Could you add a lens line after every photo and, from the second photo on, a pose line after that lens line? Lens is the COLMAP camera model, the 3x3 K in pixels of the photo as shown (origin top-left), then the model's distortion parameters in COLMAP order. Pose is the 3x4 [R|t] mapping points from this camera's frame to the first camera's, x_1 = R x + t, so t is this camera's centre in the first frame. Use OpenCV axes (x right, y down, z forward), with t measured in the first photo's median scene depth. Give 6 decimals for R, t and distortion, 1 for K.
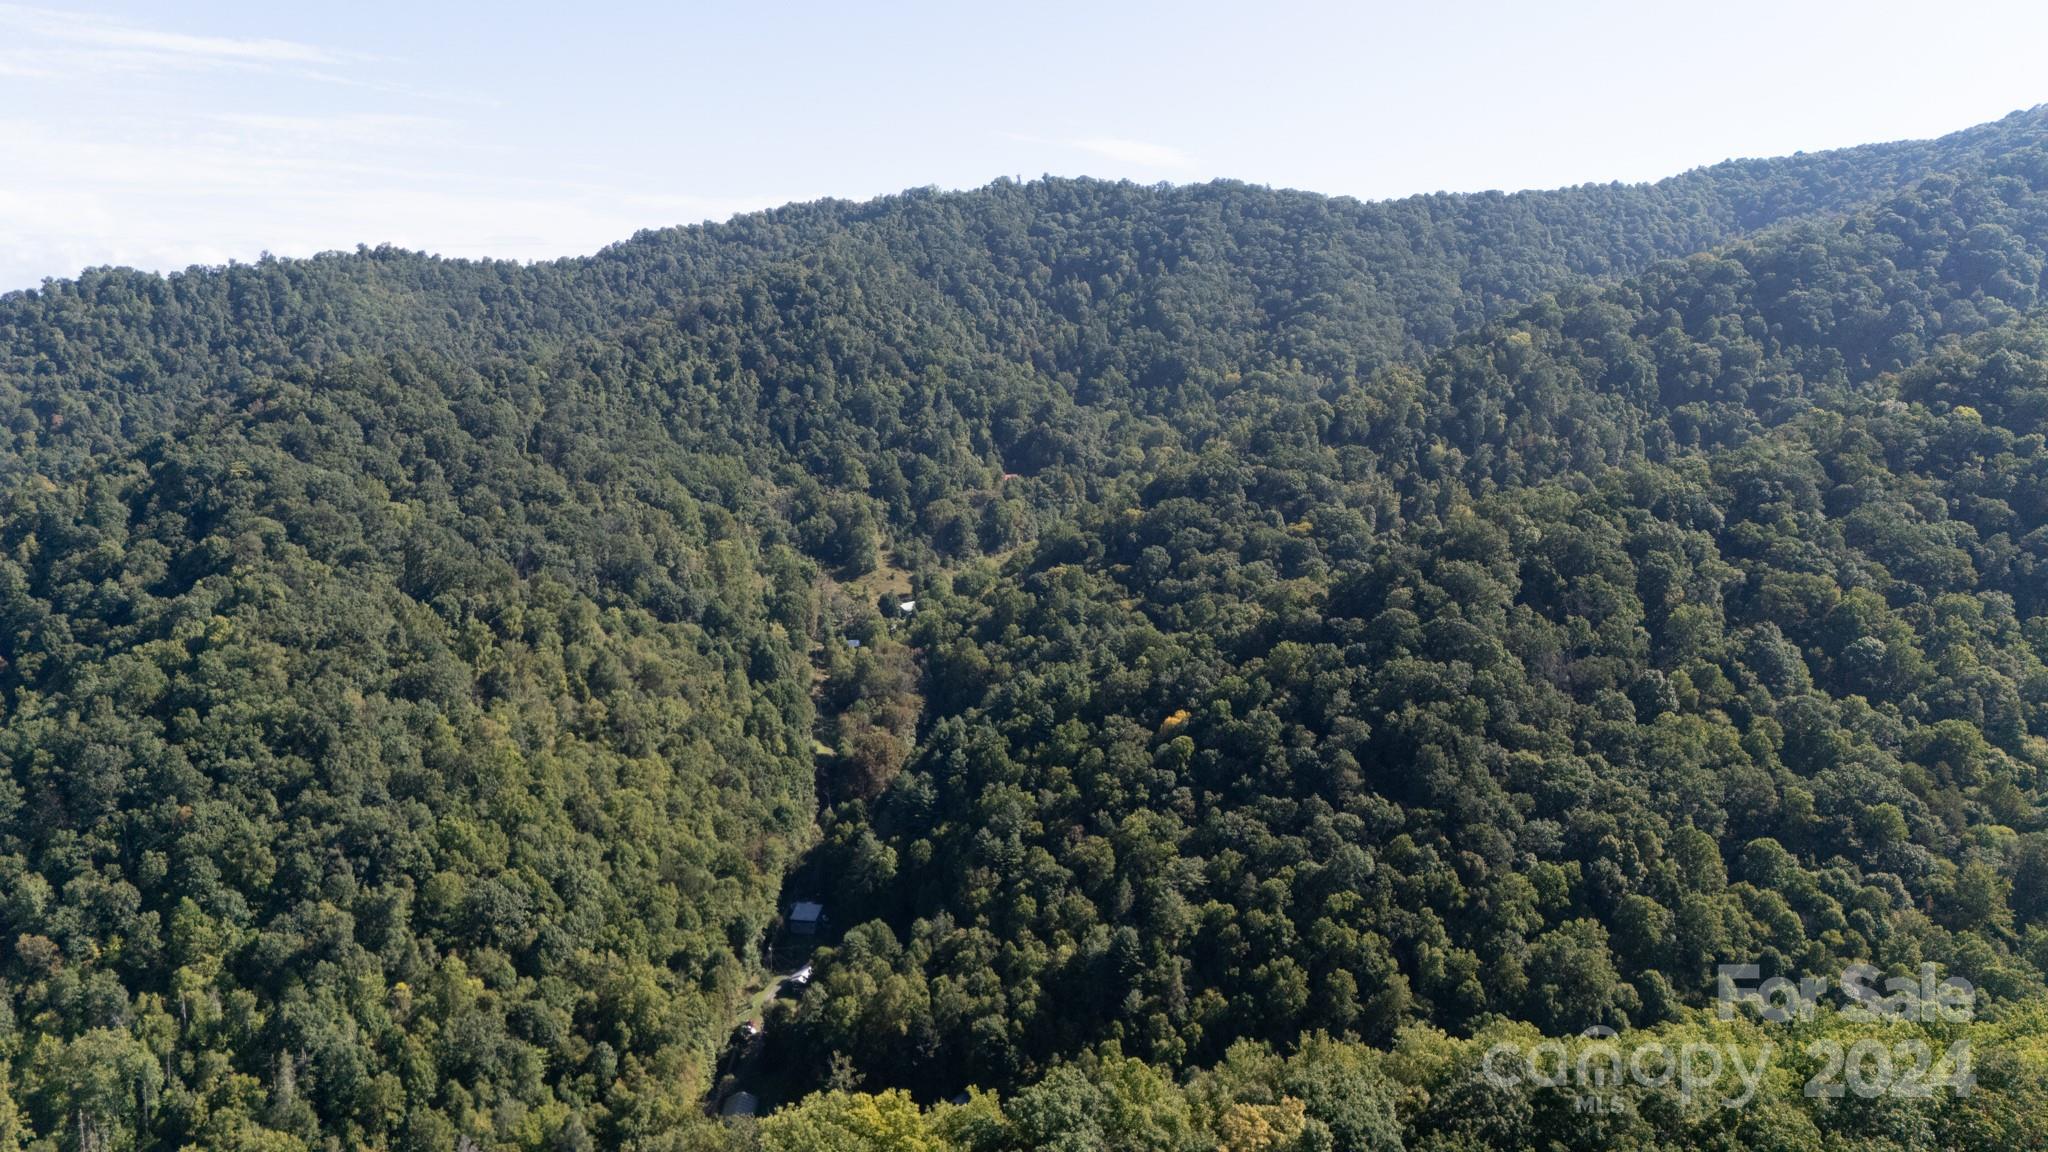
lens RADIAL K [[1496.3, 0, 1022.5], [0, 1496.3, 576.2], [0, 0, 1]] dist [0.085237, -0.080703]
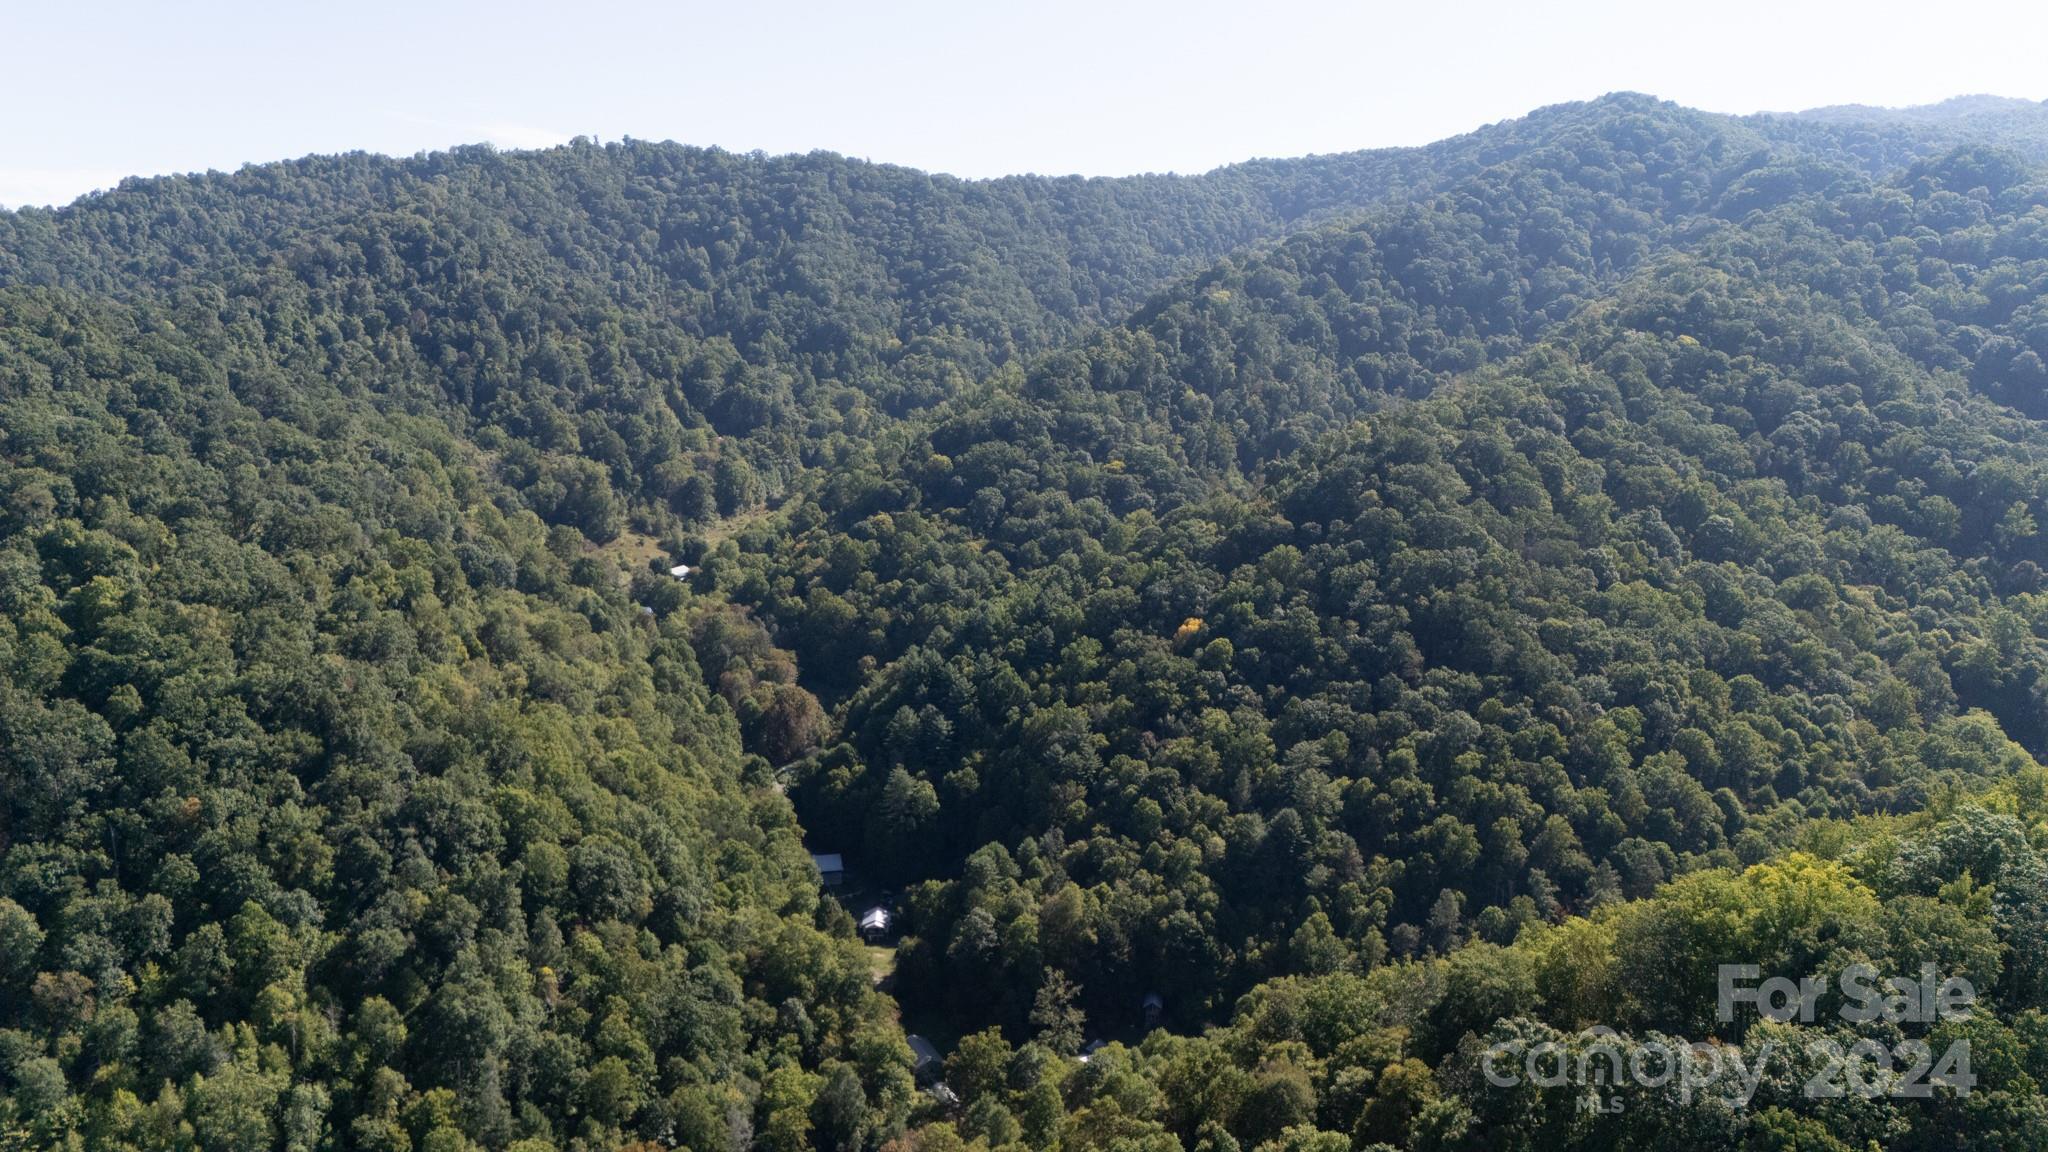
lens RADIAL K [[1496.3, 0, 1022.0], [0, 1496.3, 575.8], [0, 0, 1]] dist [0.085237, -0.080703]
pose [[0.931530, -0.054900, 0.359498, -0.244190], [0.055244, 0.998429, 0.009327, 0.030065], [-0.359445, 0.011172, 0.933099, 0.059566]]
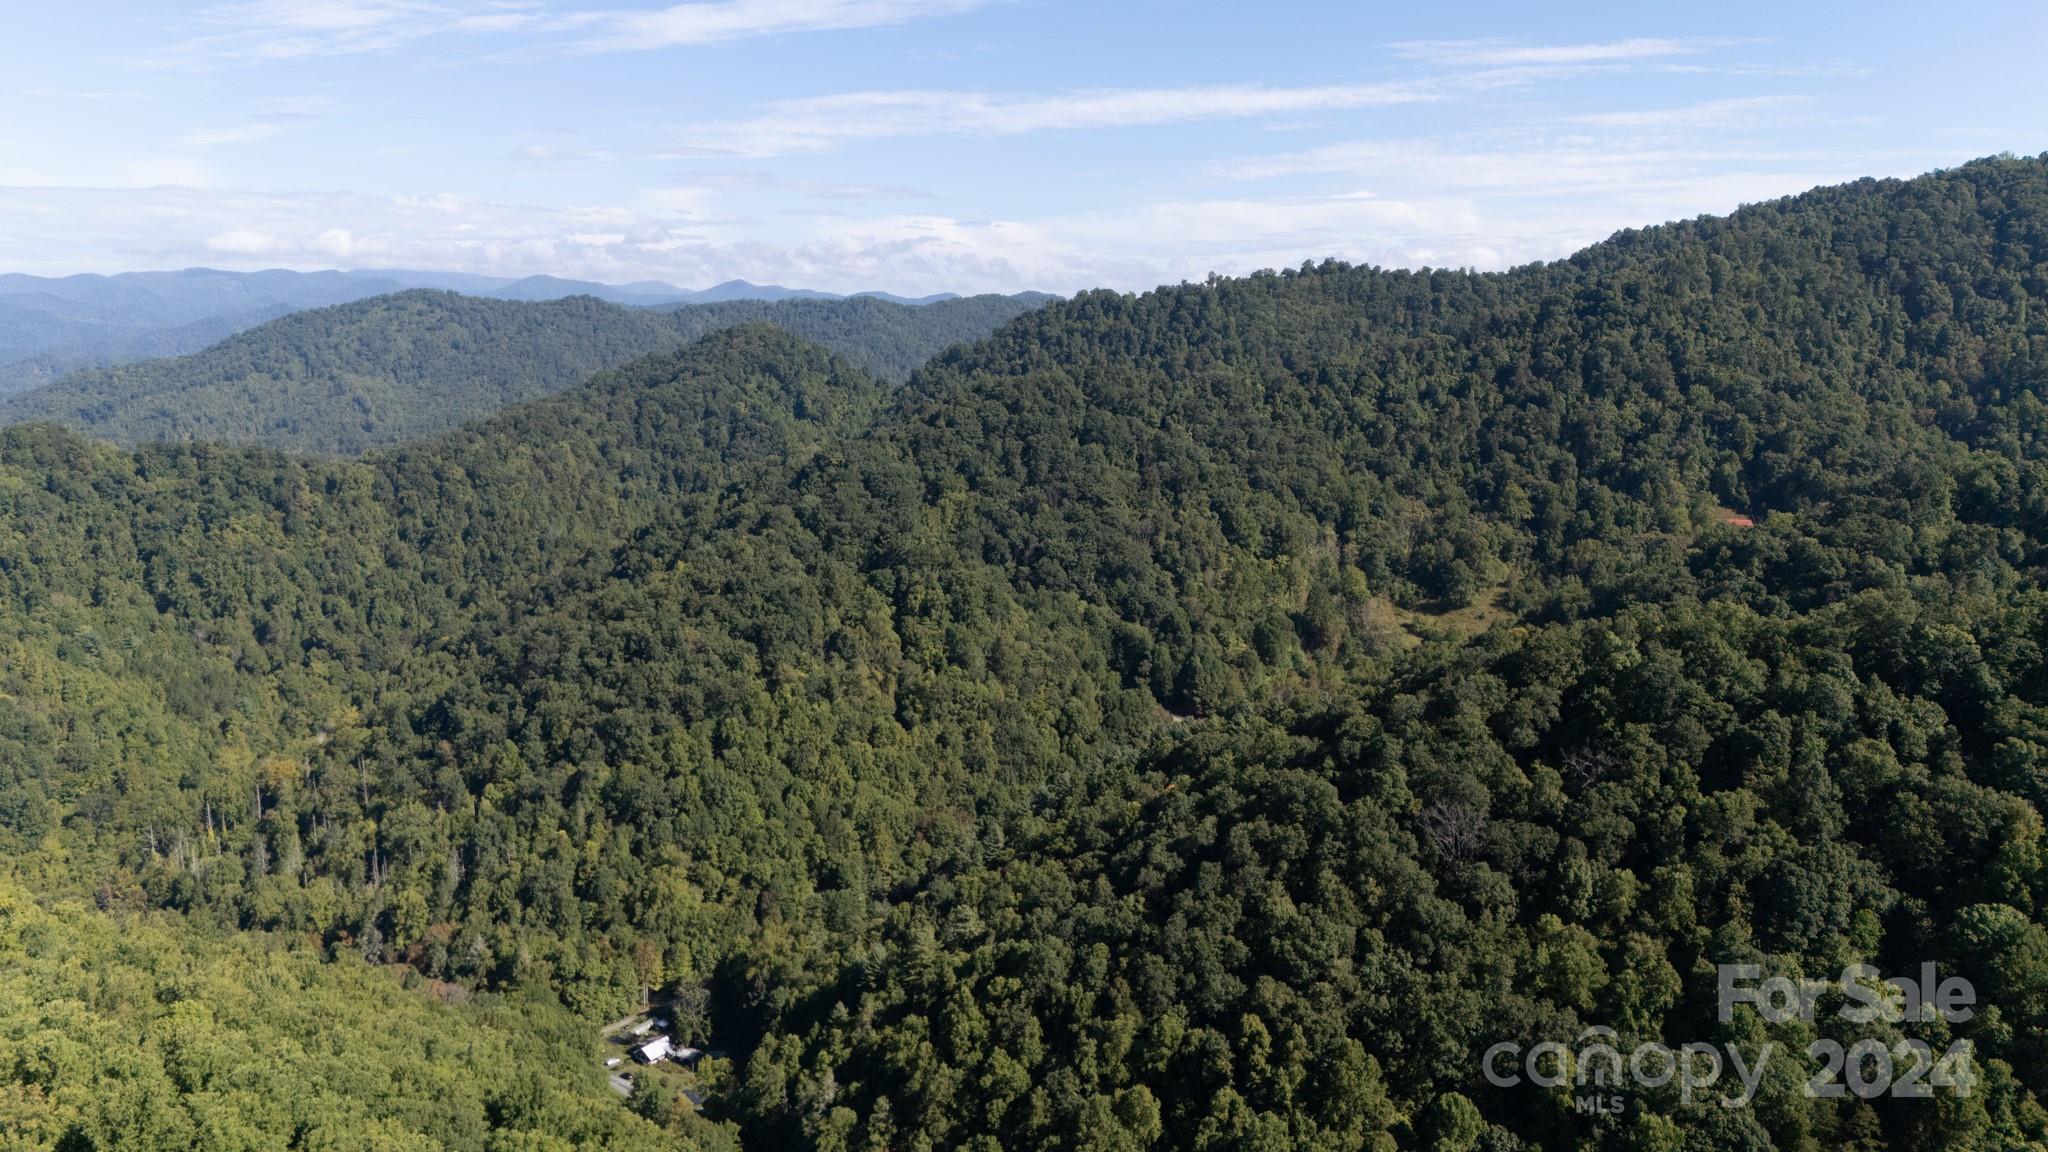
lens RADIAL K [[1496.3, 0, 1022.7], [0, 1496.3, 574.4], [0, 0, 1]] dist [0.085237, -0.080703]
pose [[0.683952, 0.124386, -0.718845, 0.464343], [-0.120015, 0.991117, 0.057310, -0.053783], [0.719587, 0.047075, 0.692805, 0.174534]]
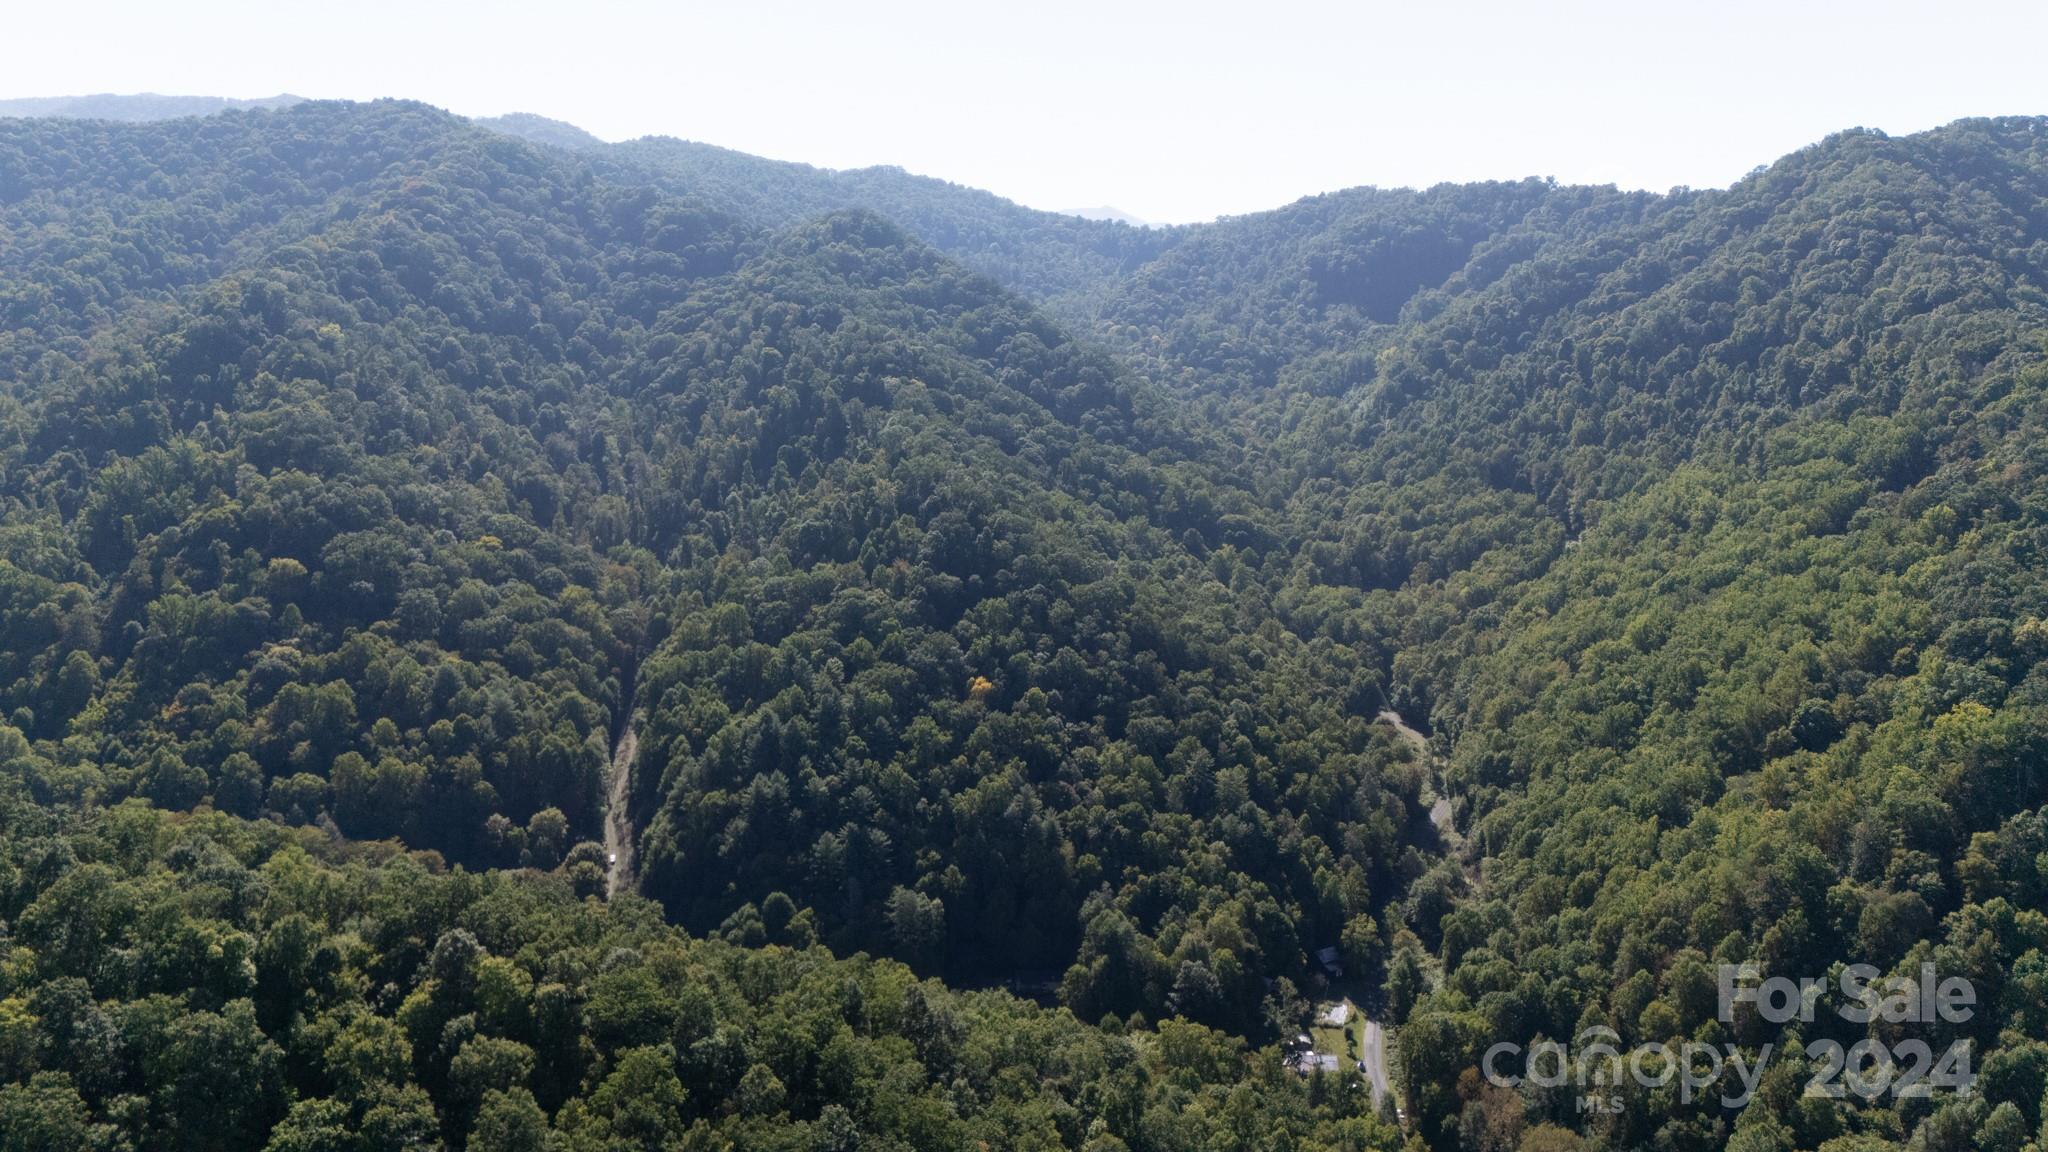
lens RADIAL K [[1496.3, 0, 1024.3], [0, 1496.3, 570.3], [0, 0, 1]] dist [0.085237, -0.080703]
pose [[0.198820, -0.174010, 0.964464, -0.636564], [0.154791, 0.977334, 0.144423, -0.096767], [-0.967735, 0.120576, 0.221248, 0.468937]]
